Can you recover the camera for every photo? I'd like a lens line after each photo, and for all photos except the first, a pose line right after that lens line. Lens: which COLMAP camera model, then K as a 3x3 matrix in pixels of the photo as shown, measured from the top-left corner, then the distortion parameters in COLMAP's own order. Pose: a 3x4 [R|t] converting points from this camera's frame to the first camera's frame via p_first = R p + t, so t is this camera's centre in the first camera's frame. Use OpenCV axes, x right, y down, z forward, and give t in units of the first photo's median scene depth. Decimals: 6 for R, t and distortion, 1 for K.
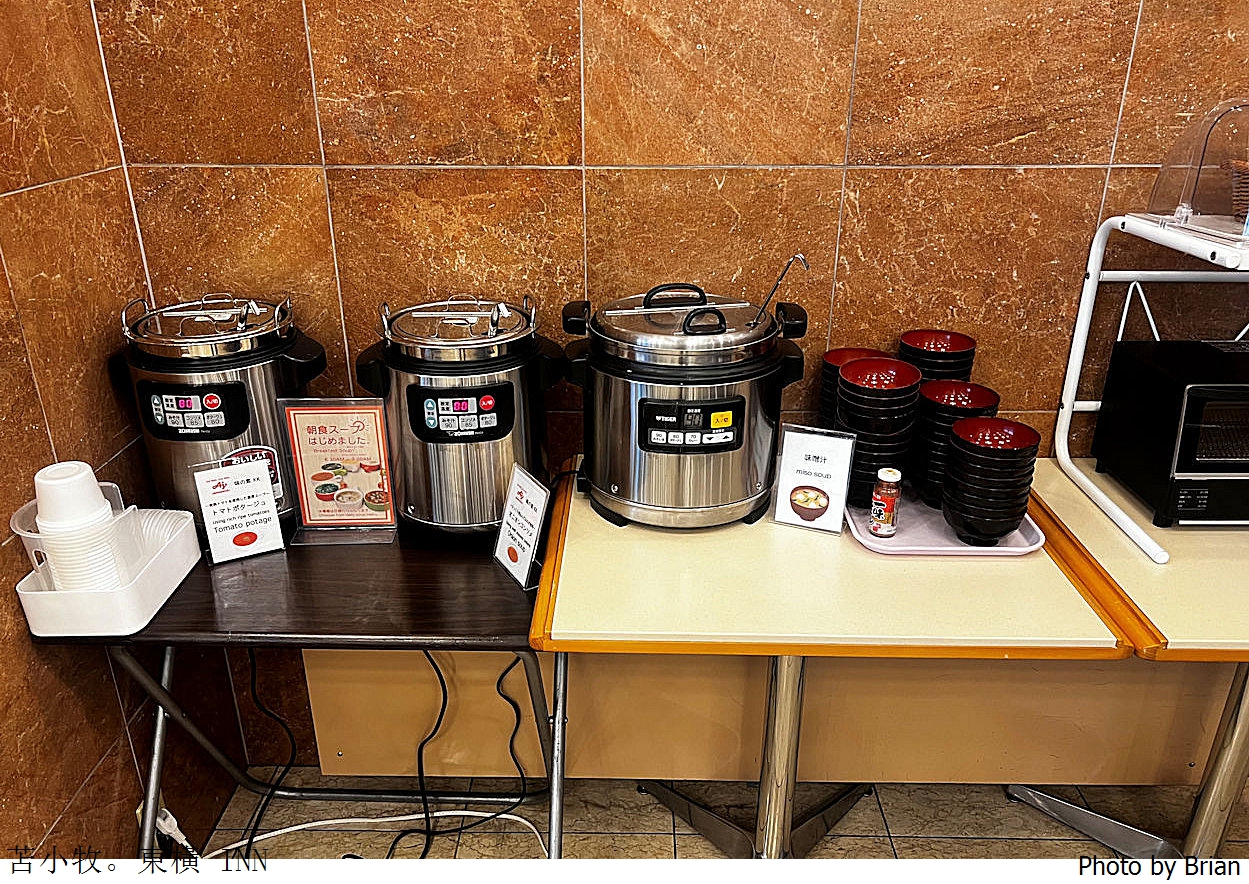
lens RADIAL K [[953.3, 0, 610.8], [0, 953.3, 484.3], [0, 0, 1]] dist [0.038794, -0.049054]
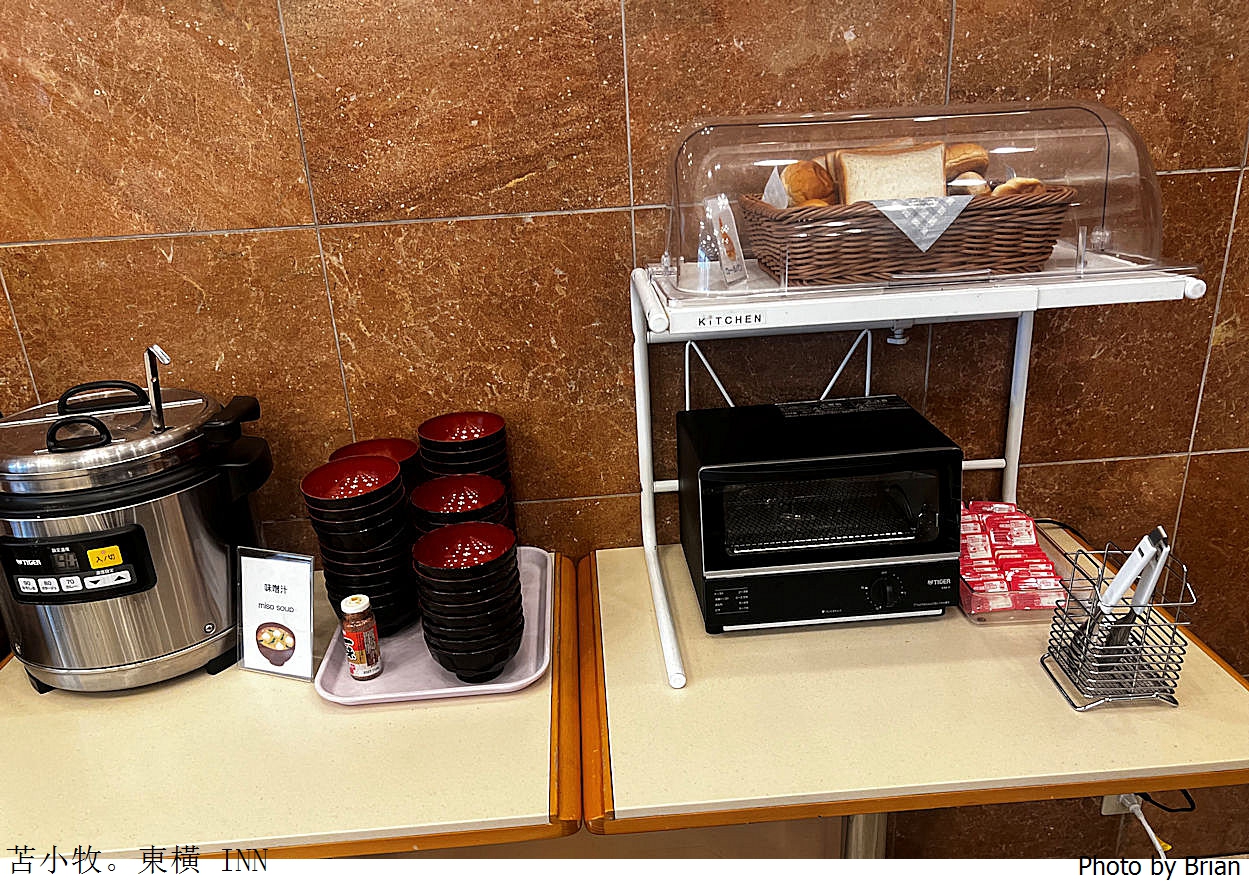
lens RADIAL K [[953.3, 0, 632.0], [0, 953.3, 506.7], [0, 0, 1]] dist [0.038794, -0.049054]
pose [[0.995479, -0.077360, 0.055113, 0.462485], [0.078772, 0.996606, -0.023923, -0.051271], [-0.053075, 0.028156, 0.998193, 0.172797]]
